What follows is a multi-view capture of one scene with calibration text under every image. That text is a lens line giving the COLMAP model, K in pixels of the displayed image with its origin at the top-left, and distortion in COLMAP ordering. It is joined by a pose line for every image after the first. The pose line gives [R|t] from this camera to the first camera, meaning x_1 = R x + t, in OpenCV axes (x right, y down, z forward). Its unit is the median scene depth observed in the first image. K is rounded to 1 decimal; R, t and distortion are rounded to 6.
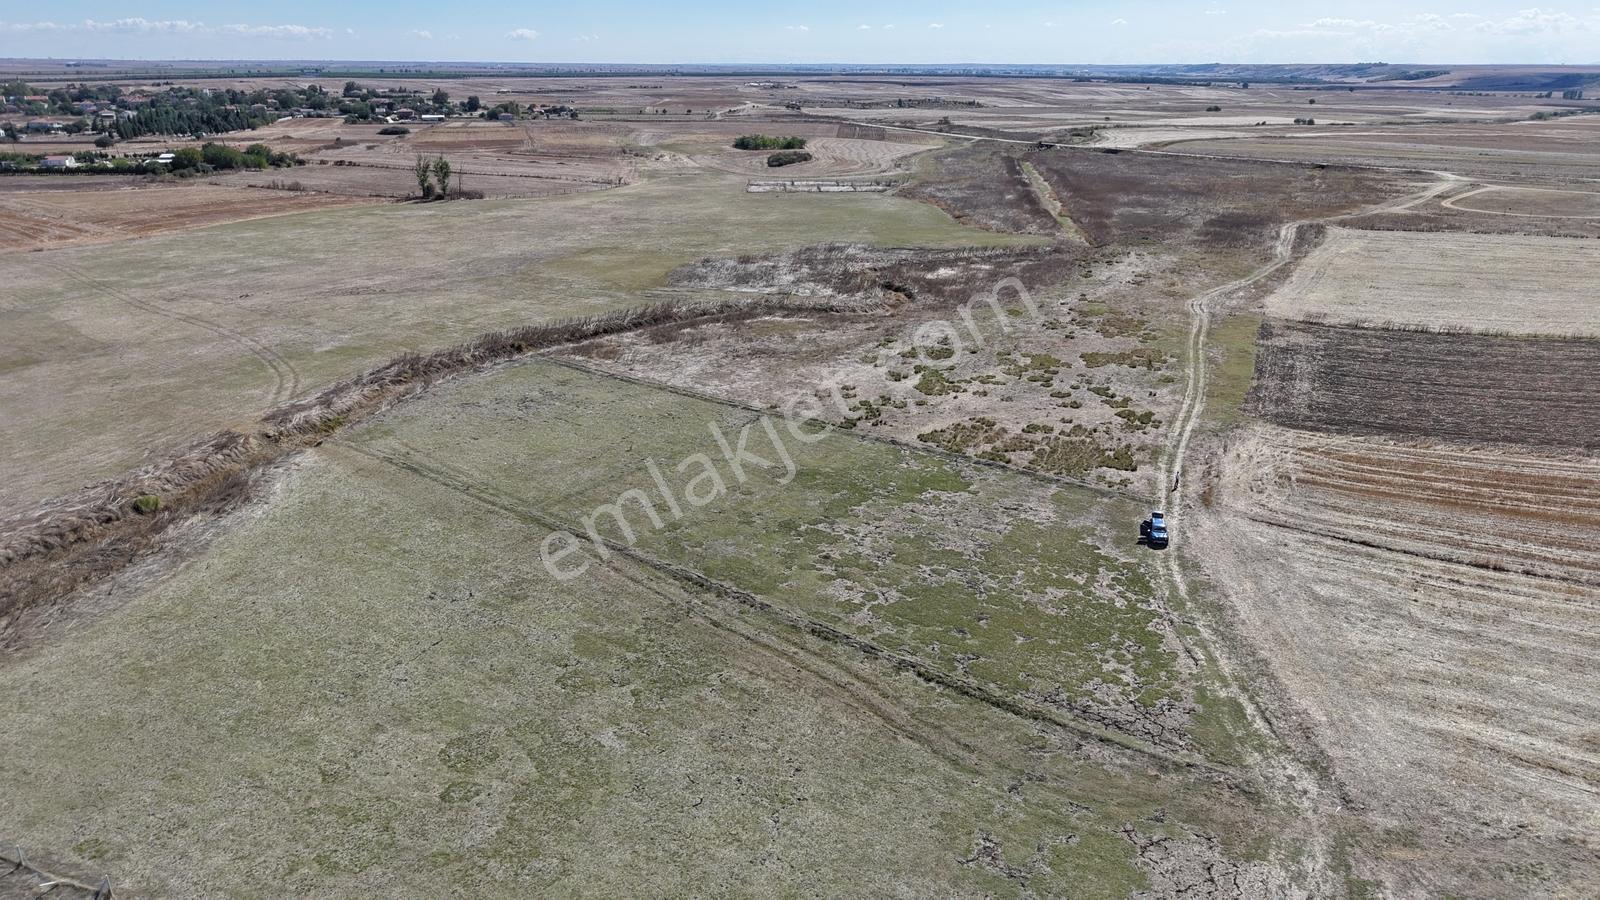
lens RADIAL K [[1068.1, 0, 800.0], [0, 1068.1, 450.0], [0, 0, 1]] dist [0.017615, -0.014880]
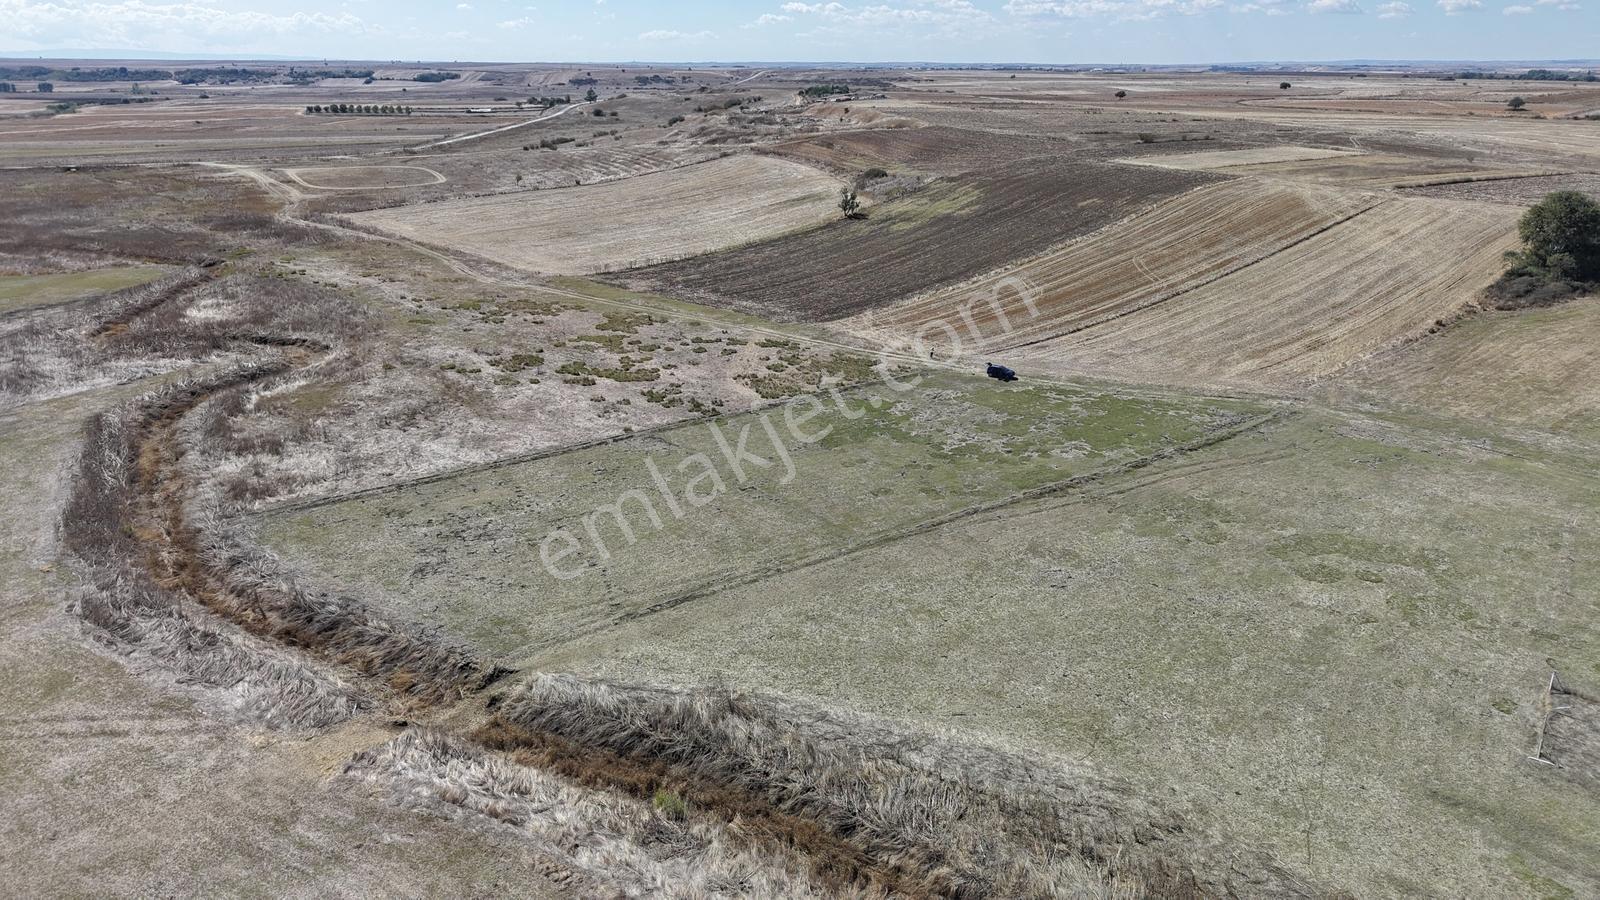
lens RADIAL K [[1068.1, 0, 800.0], [0, 1068.1, 450.0], [0, 0, 1]] dist [0.017615, -0.014880]
pose [[0.284003, -0.328269, 0.900878, -0.328877], [0.322660, 0.917489, 0.232603, -0.076653], [-0.902903, 0.224617, 0.366489, 0.209314]]
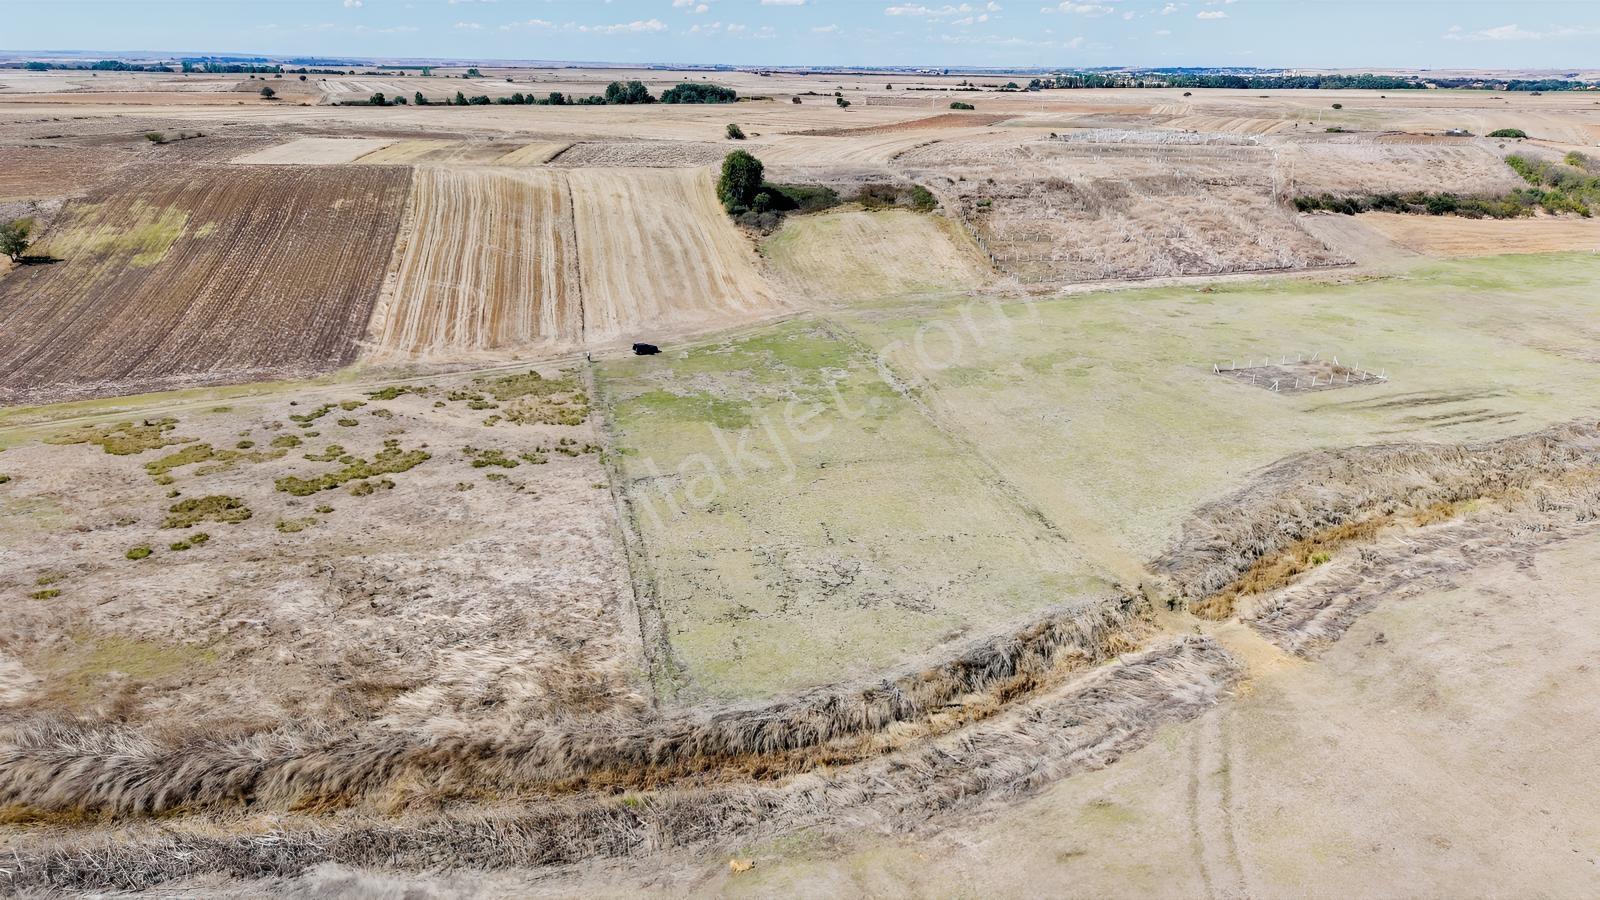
lens RADIAL K [[1068.1, 0, 800.0], [0, 1068.1, 450.0], [0, 0, 1]] dist [0.017615, -0.014880]
pose [[-0.771327, -0.226688, 0.594700, -0.243708], [0.202974, 0.798004, 0.567442, -0.193486], [-0.603205, 0.558392, -0.569510, 0.536676]]
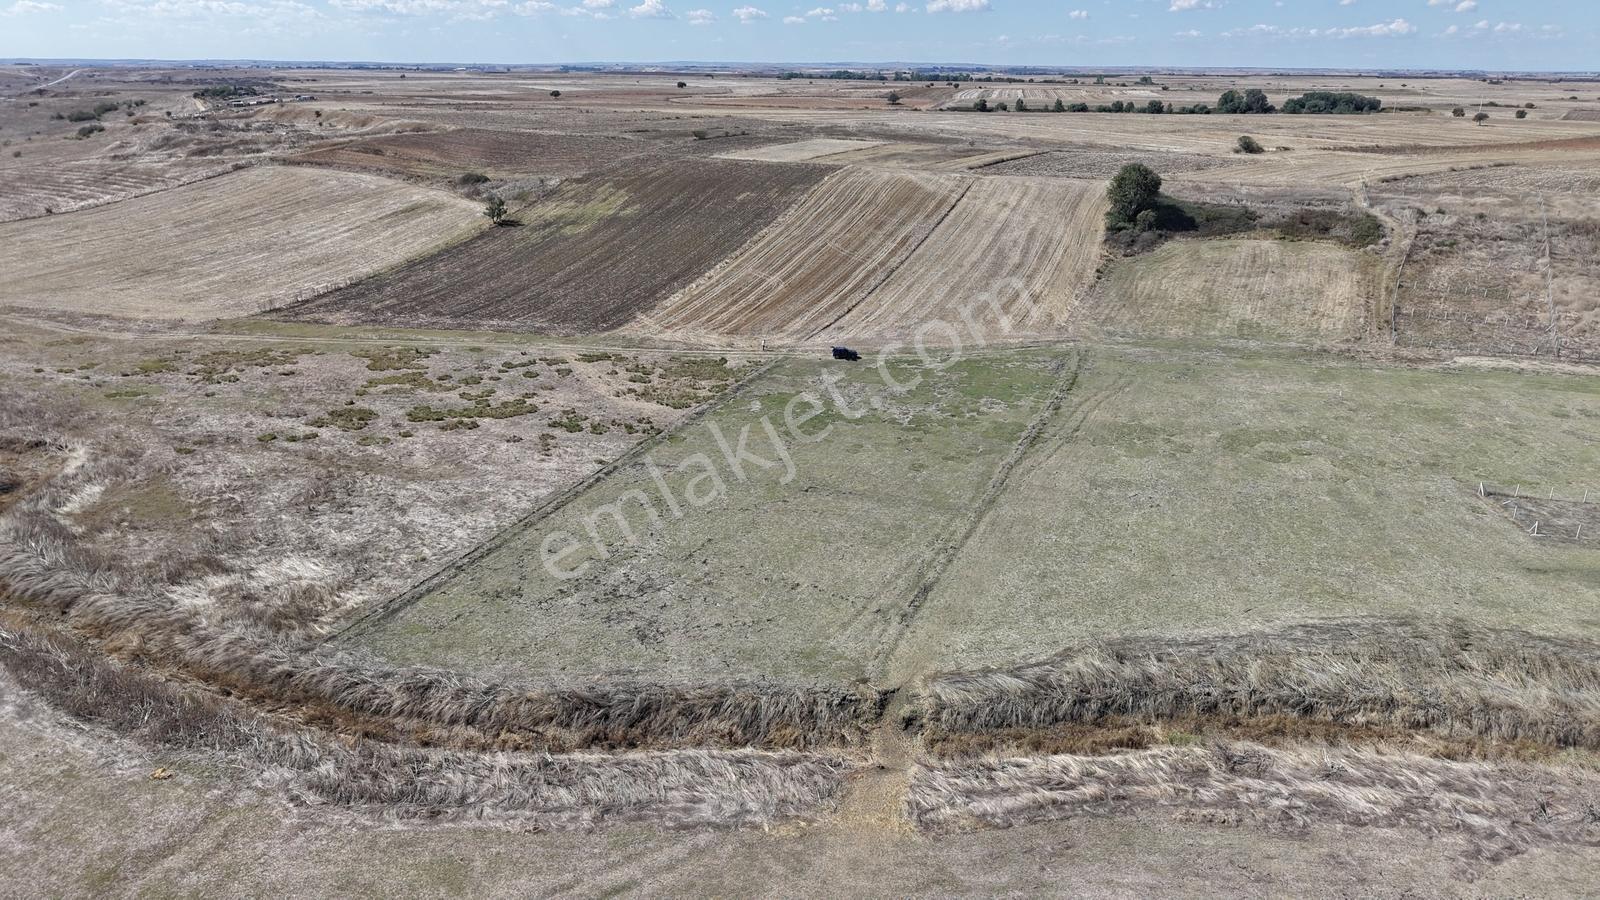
lens RADIAL K [[1068.1, 0, 800.0], [0, 1068.1, 450.0], [0, 0, 1]] dist [0.017615, -0.014880]
pose [[-0.269823, -0.329949, 0.904616, -0.334868], [0.319326, 0.855636, 0.407330, -0.138095], [-0.908420, 0.398774, -0.125509, 0.380931]]
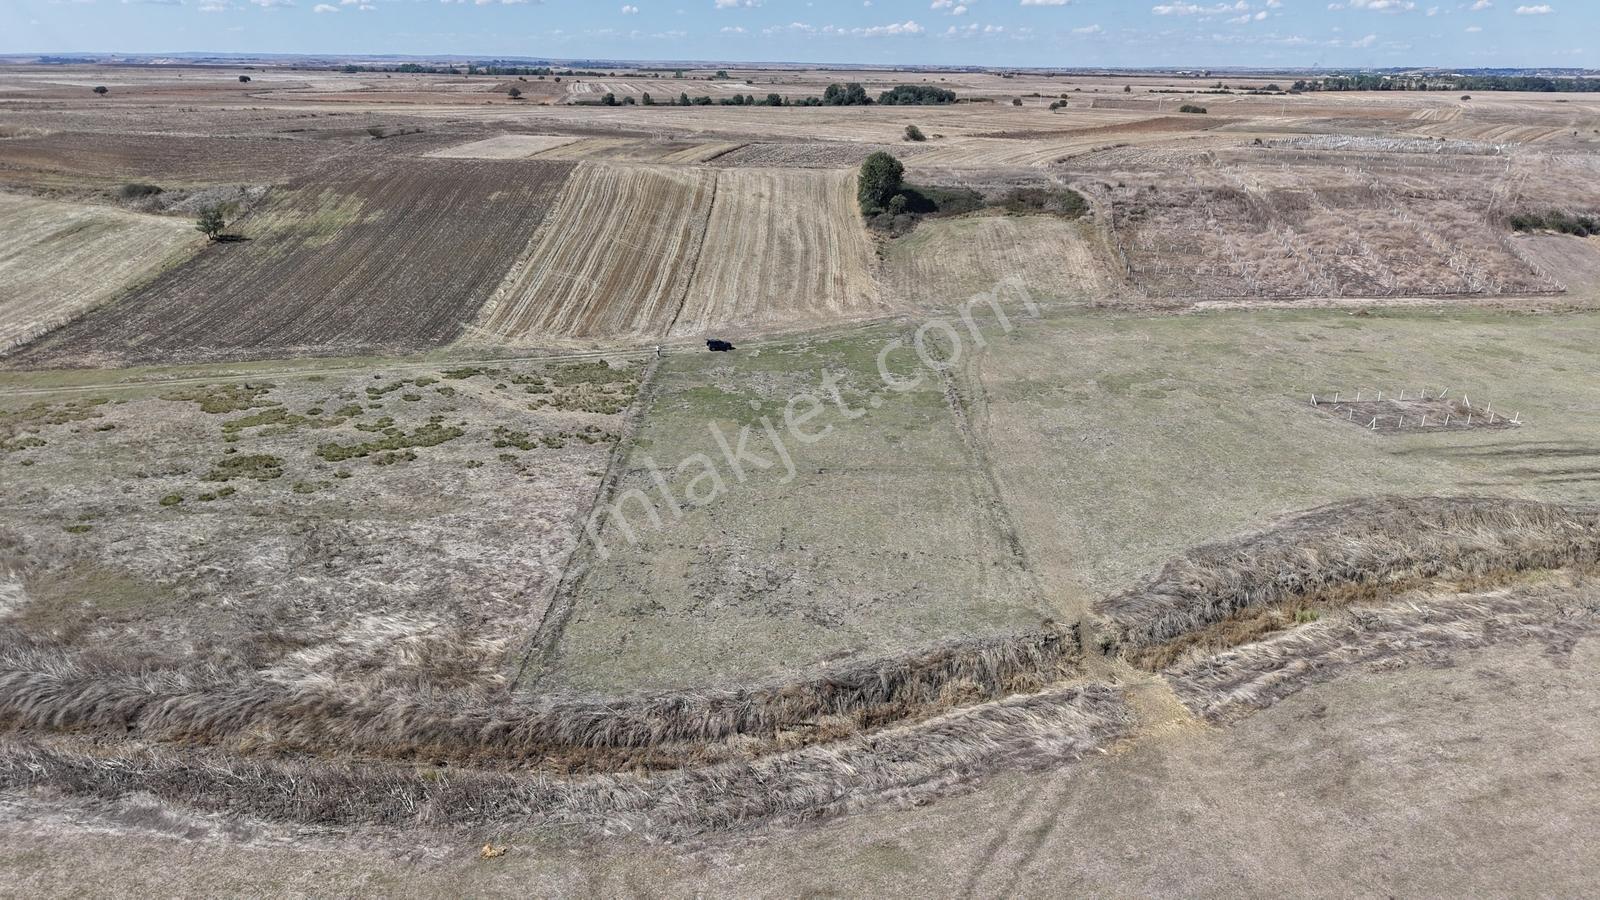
lens RADIAL K [[1068.1, 0, 800.0], [0, 1068.1, 450.0], [0, 0, 1]] dist [0.017615, -0.014880]
pose [[-0.611628, -0.277233, 0.740982, -0.290122], [0.257229, 0.816021, 0.517632, -0.175709], [-0.748161, 0.507200, -0.427789, 0.486710]]
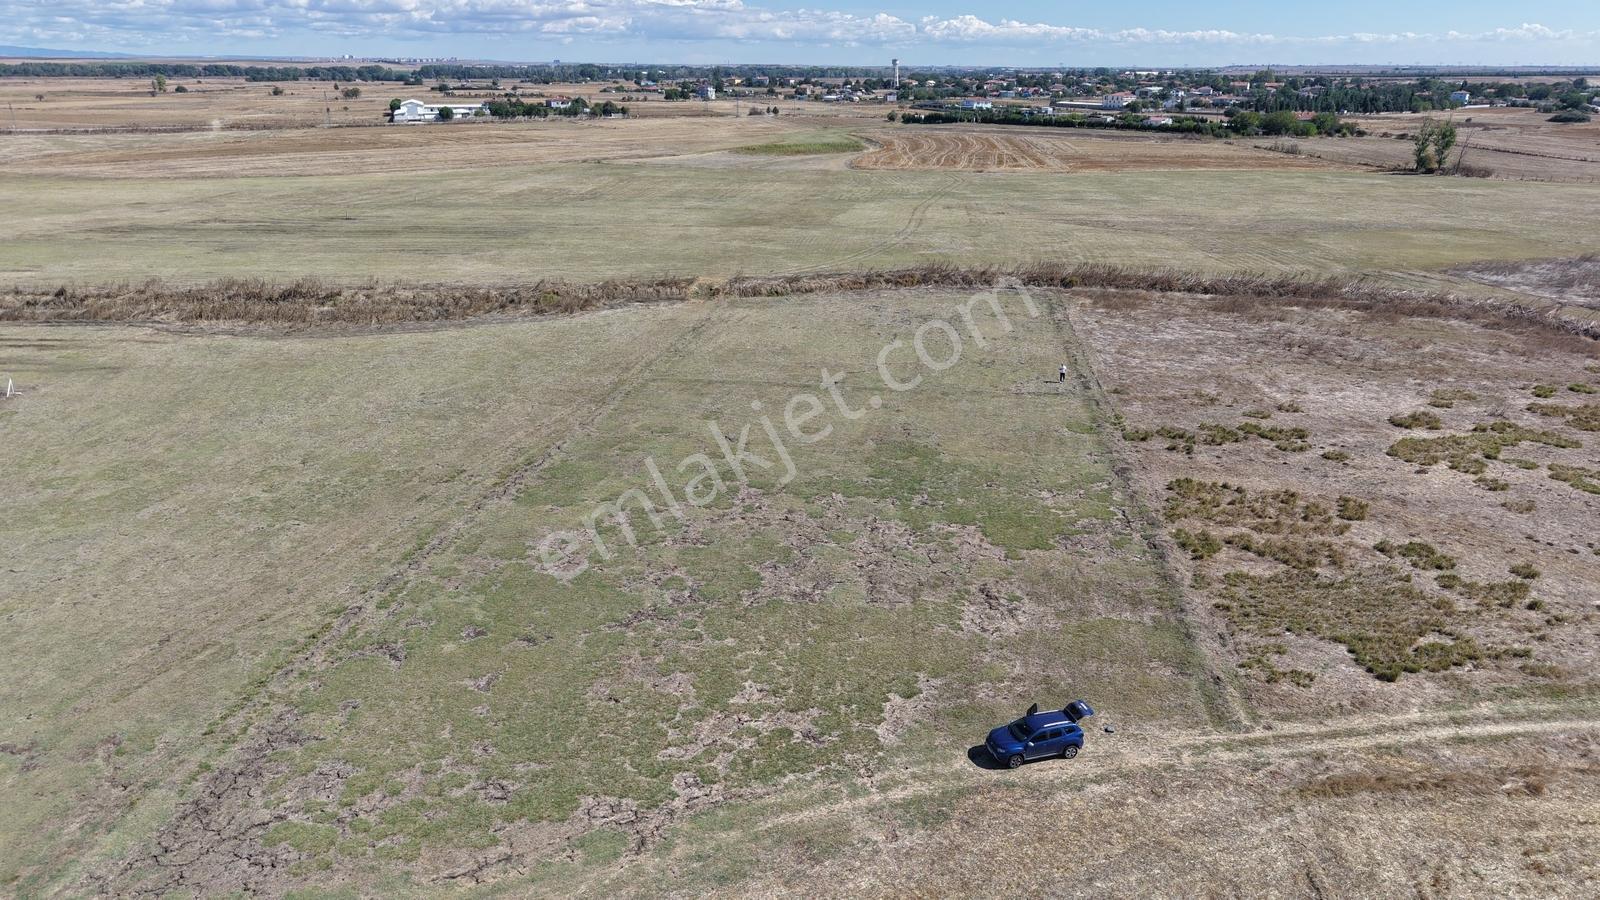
lens RADIAL K [[1068.1, 0, 800.0], [0, 1068.1, 450.0], [0, 0, 1]] dist [0.017615, -0.014880]
pose [[0.478657, 0.293696, -0.827424, 0.176542], [-0.299059, 0.940579, 0.160858, -0.021756], [0.825501, 0.170452, 0.538047, 0.191694]]
